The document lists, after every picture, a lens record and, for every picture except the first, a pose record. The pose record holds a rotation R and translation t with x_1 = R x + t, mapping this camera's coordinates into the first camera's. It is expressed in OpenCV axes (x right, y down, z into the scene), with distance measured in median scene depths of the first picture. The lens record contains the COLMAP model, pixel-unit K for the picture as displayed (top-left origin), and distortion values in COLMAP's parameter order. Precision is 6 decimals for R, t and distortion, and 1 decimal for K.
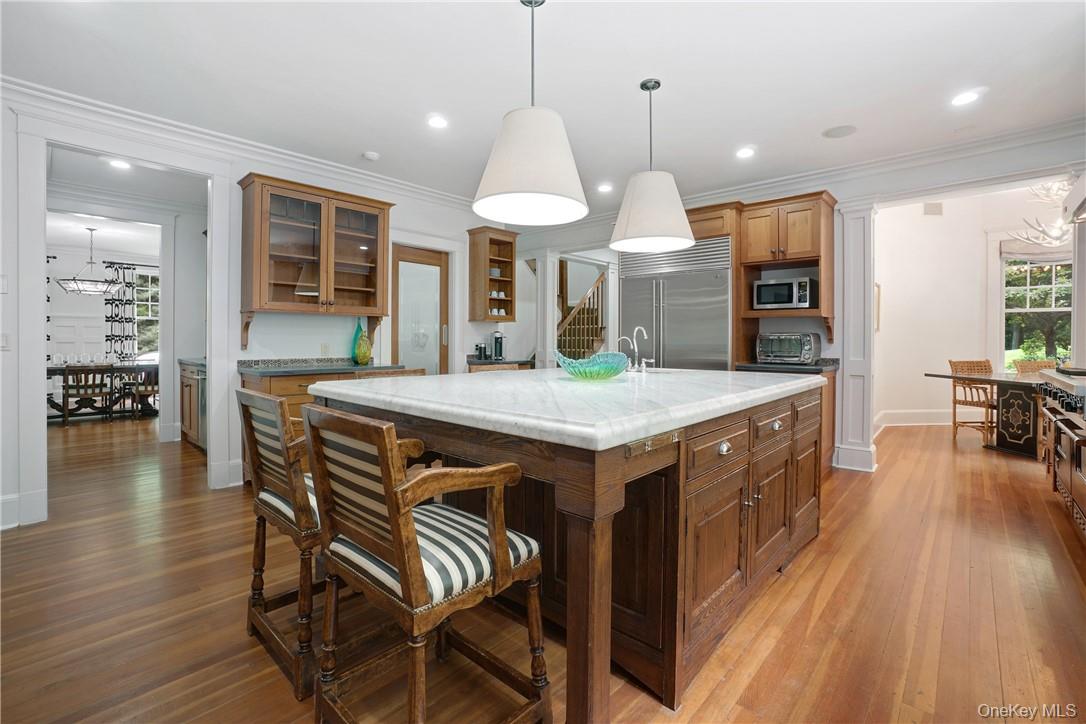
lens RADIAL K [[478.3, 0, 544.4], [0, 478.3, 347.8], [0, 0, 1]] dist [-0.021671, 0.000440]
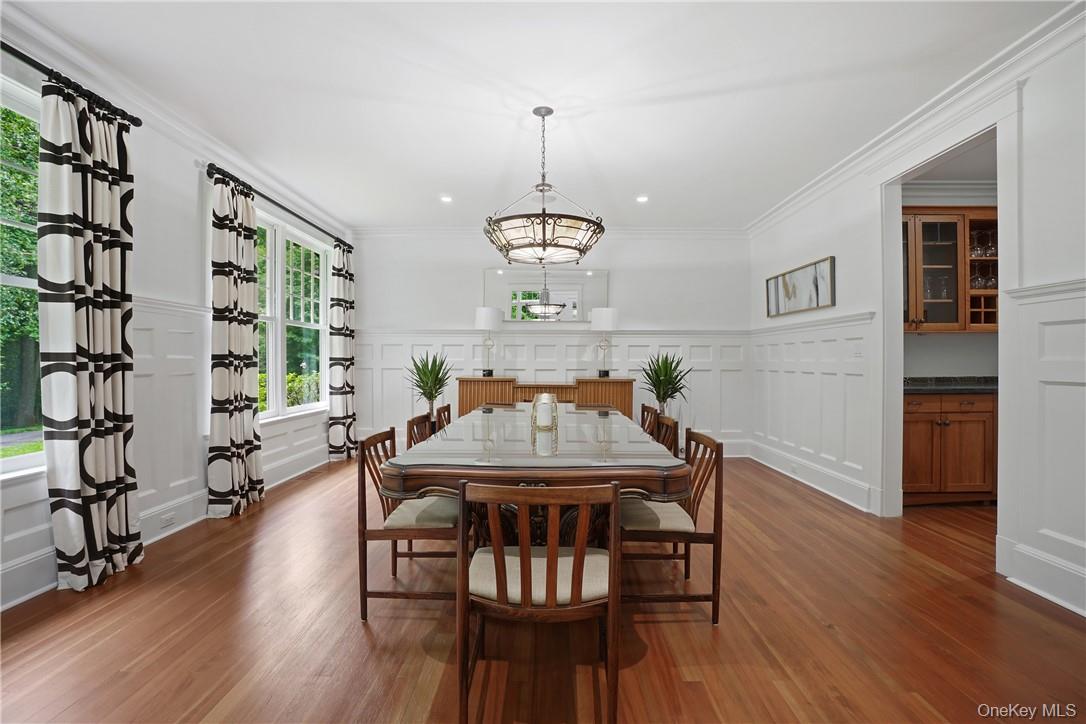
lens RADIAL K [[478.3, 0, 544.4], [0, 478.3, 347.8], [0, 0, 1]] dist [-0.021671, 0.000440]
pose [[0.749557, 0.011747, 0.661836, -0.991736], [0.011361, 0.999467, -0.030606, -0.017480], [-0.661843, 0.030460, 0.749024, 0.528904]]
